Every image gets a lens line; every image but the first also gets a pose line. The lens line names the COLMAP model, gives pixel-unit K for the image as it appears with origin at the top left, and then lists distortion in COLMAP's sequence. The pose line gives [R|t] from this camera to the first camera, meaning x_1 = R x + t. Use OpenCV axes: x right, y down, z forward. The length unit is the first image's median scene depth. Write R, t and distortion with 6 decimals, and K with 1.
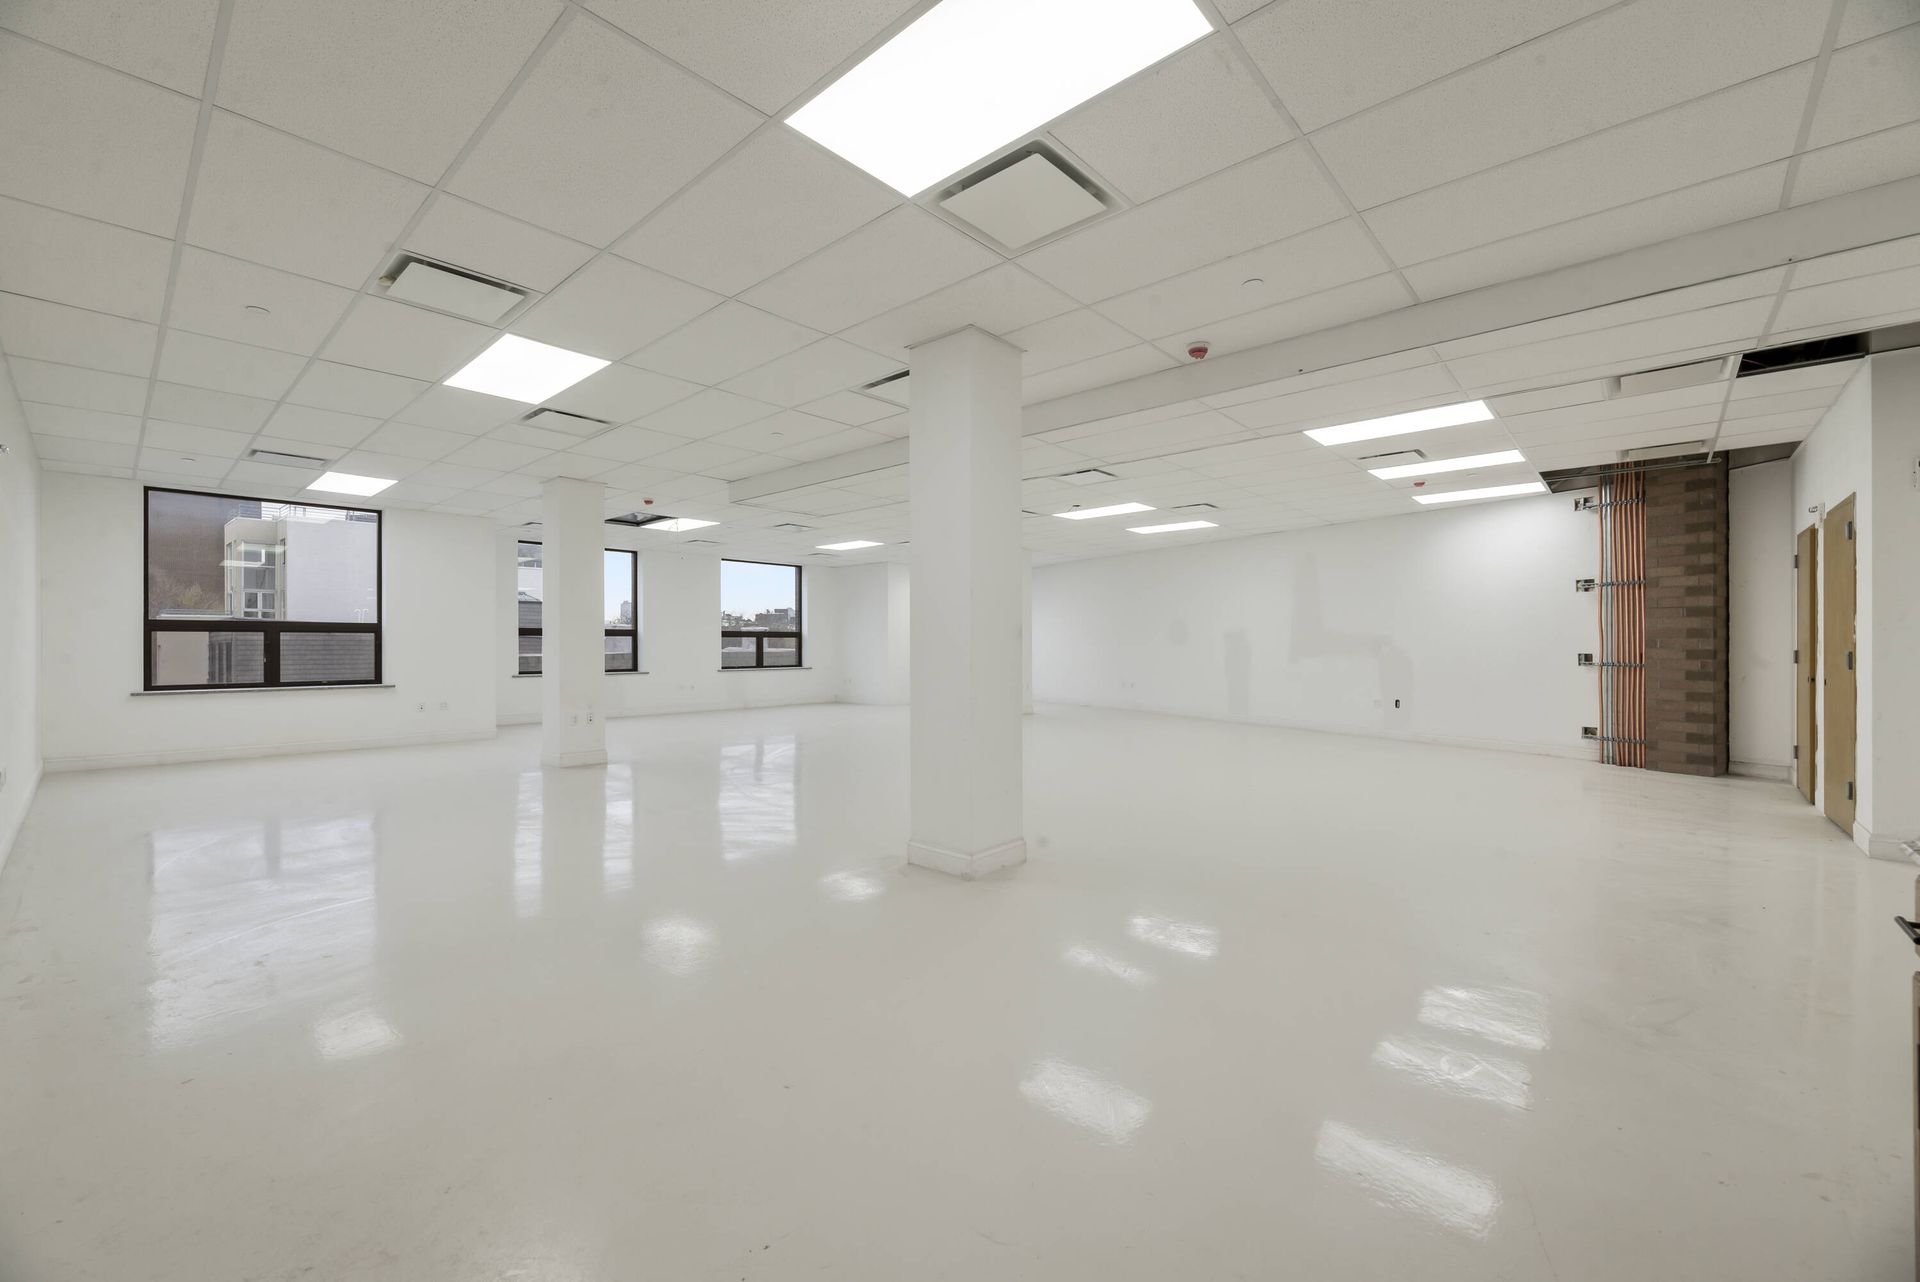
lens RADIAL K [[770.8, 0, 952.9], [0, 770.8, 638.9], [0, 0, 1]] dist [-0.000286, -0.000062]
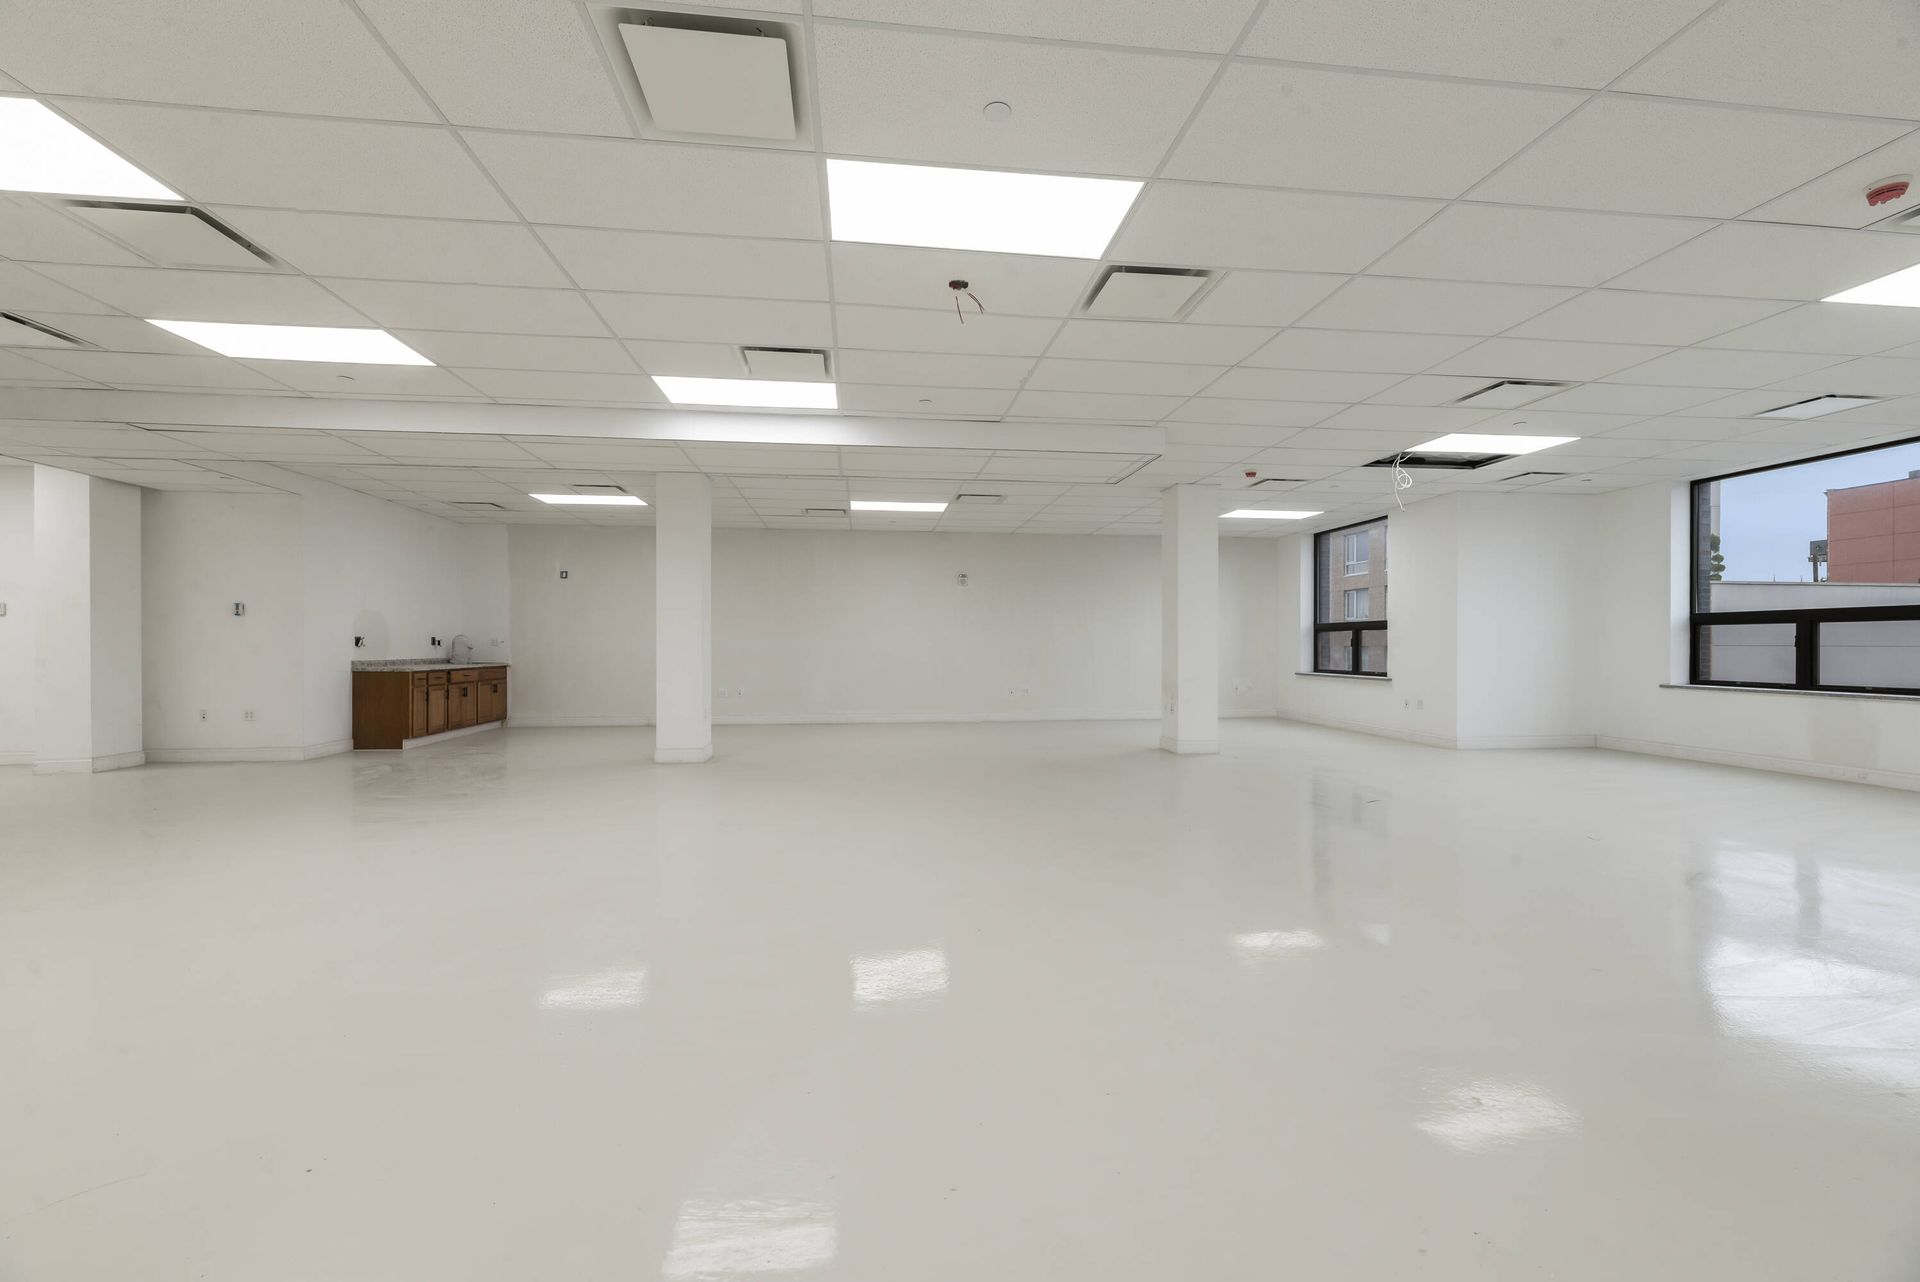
lens RADIAL K [[793.4, 0, 955.5], [0, 793.4, 638.3], [0, 0, 1]] dist [0.001490, 0.000007]
pose [[-0.660188, -0.009332, -0.751042, 0.274938], [0.003752, 0.999869, -0.015722, 0.012988], [0.751091, -0.013197, -0.660067, 0.762820]]
